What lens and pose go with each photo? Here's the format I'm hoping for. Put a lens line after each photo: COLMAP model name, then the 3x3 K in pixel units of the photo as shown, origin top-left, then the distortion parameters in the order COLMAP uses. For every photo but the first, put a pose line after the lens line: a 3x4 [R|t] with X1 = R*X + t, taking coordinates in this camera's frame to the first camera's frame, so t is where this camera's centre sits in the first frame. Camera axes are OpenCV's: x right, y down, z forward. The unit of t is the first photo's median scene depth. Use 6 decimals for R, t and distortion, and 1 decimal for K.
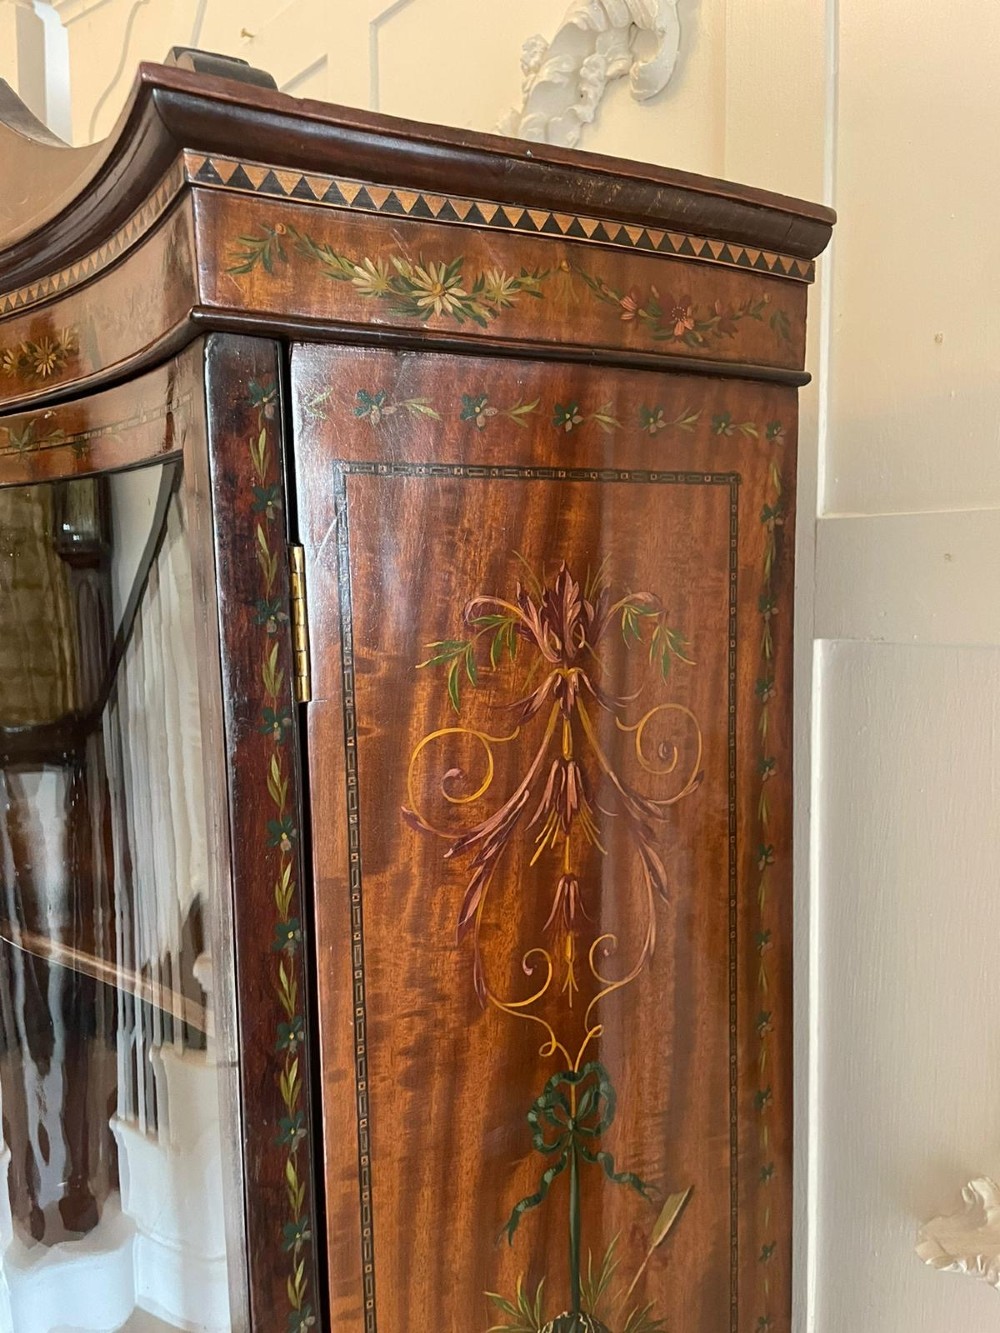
lens RADIAL K [[1002.5, 0, 498.2], [0, 1002.5, 679.2], [0, 0, 1]] dist [0.086261, -0.117340]
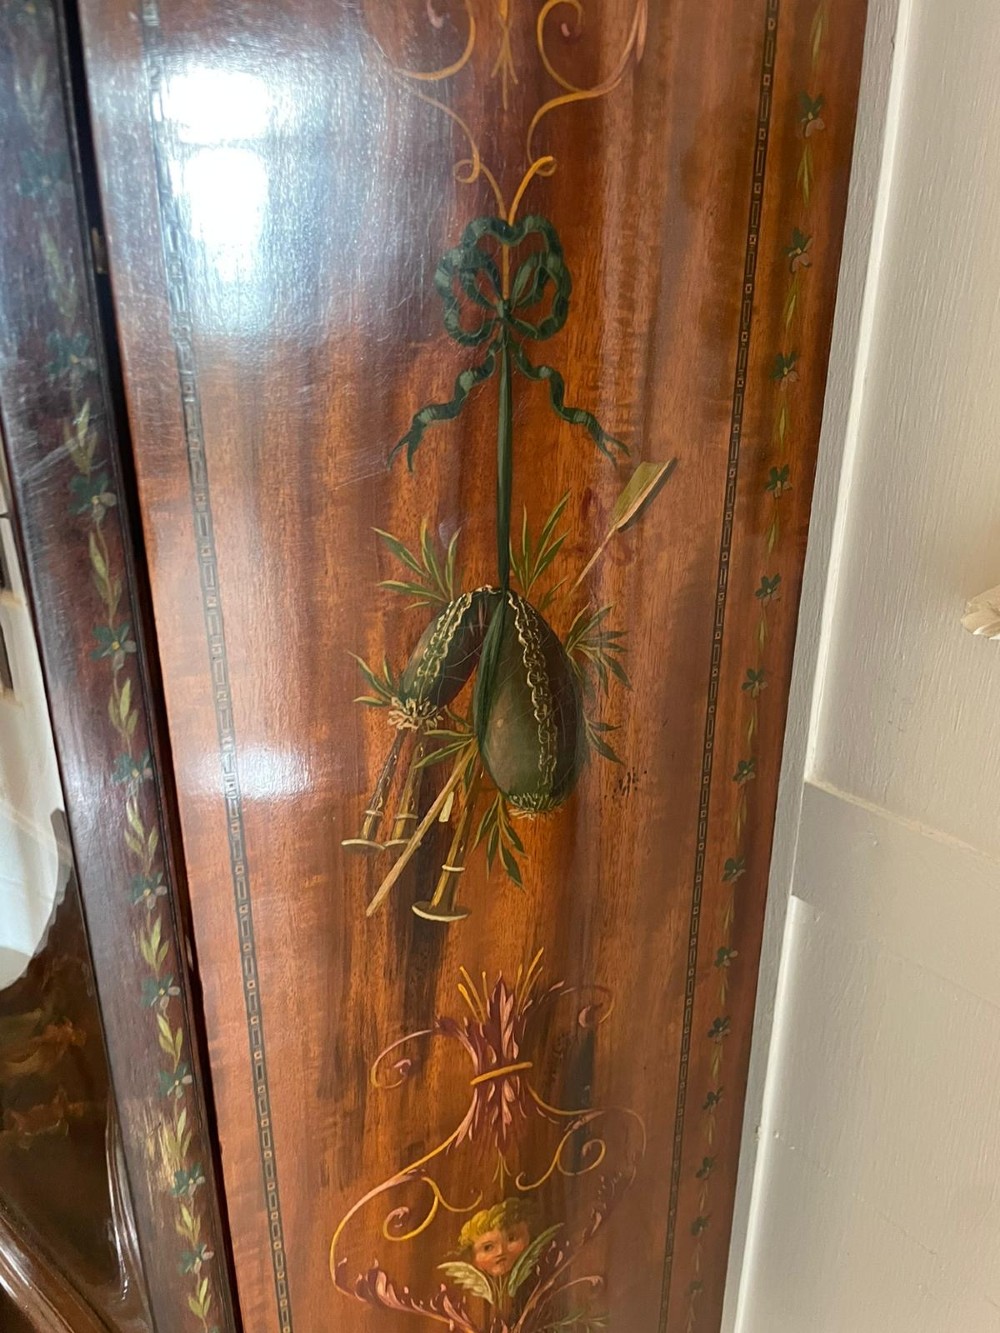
lens RADIAL K [[1002.5, 0, 498.2], [0, 1002.5, 679.2], [0, 0, 1]] dist [0.086261, -0.117340]
pose [[0.998581, 0.038711, -0.036584, 0.103103], [-0.027661, 0.963879, 0.264902, 0.492820], [0.045518, -0.263514, 0.963581, 0.265204]]
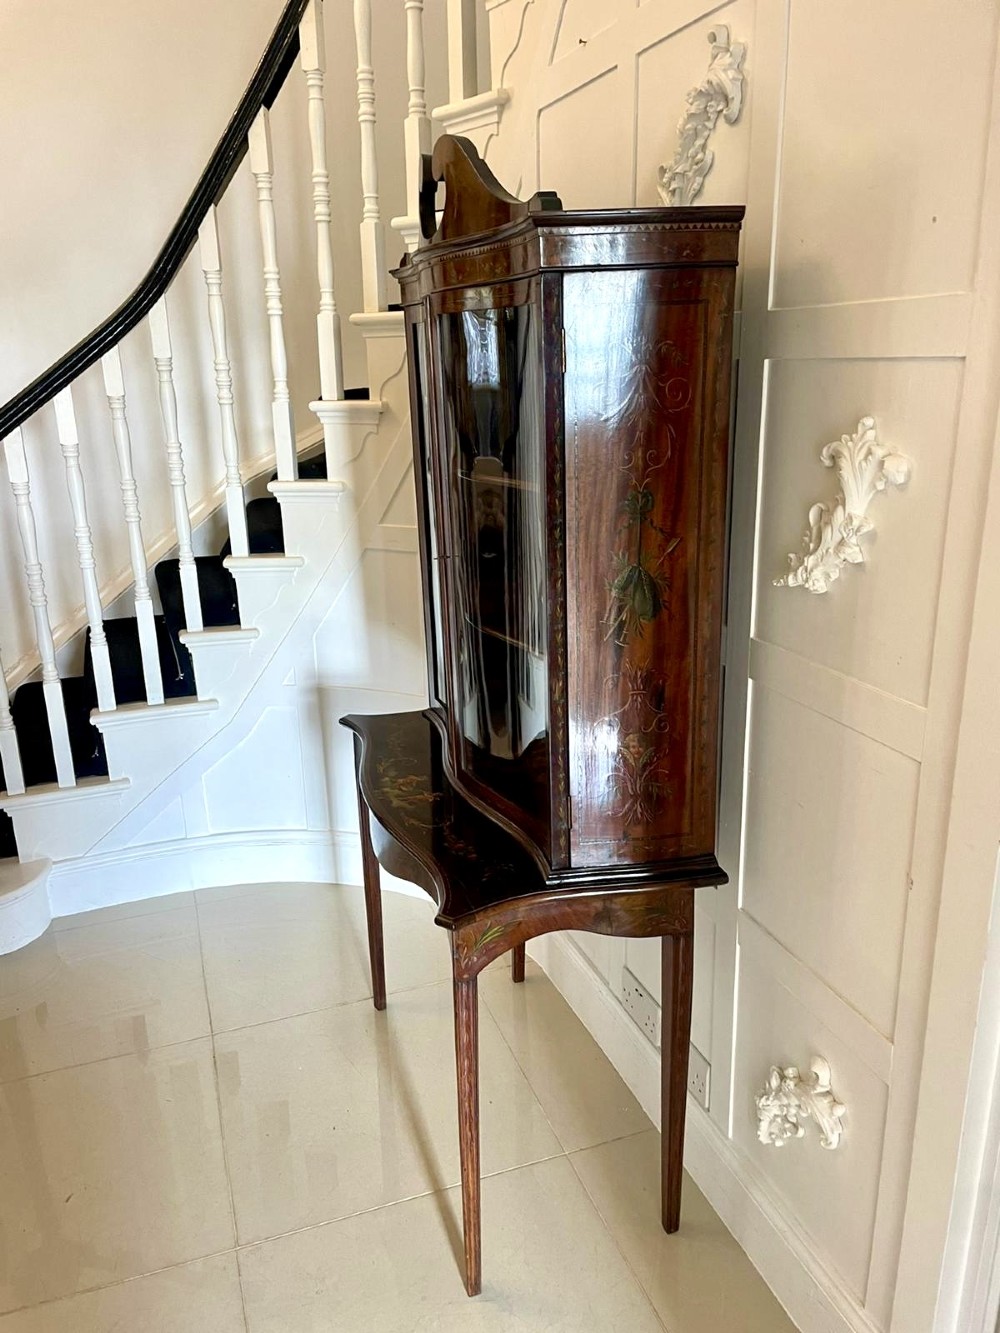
lens RADIAL K [[1000.9, 0, 507.0], [0, 1000.9, 667.5], [0, 0, 1]] dist [0.115124, -0.190890]
pose [[0.940766, 0.095393, -0.325361, 0.791739], [-0.024052, 0.975964, 0.216598, 0.241262], [0.338202, -0.195943, 0.920449, -2.323295]]
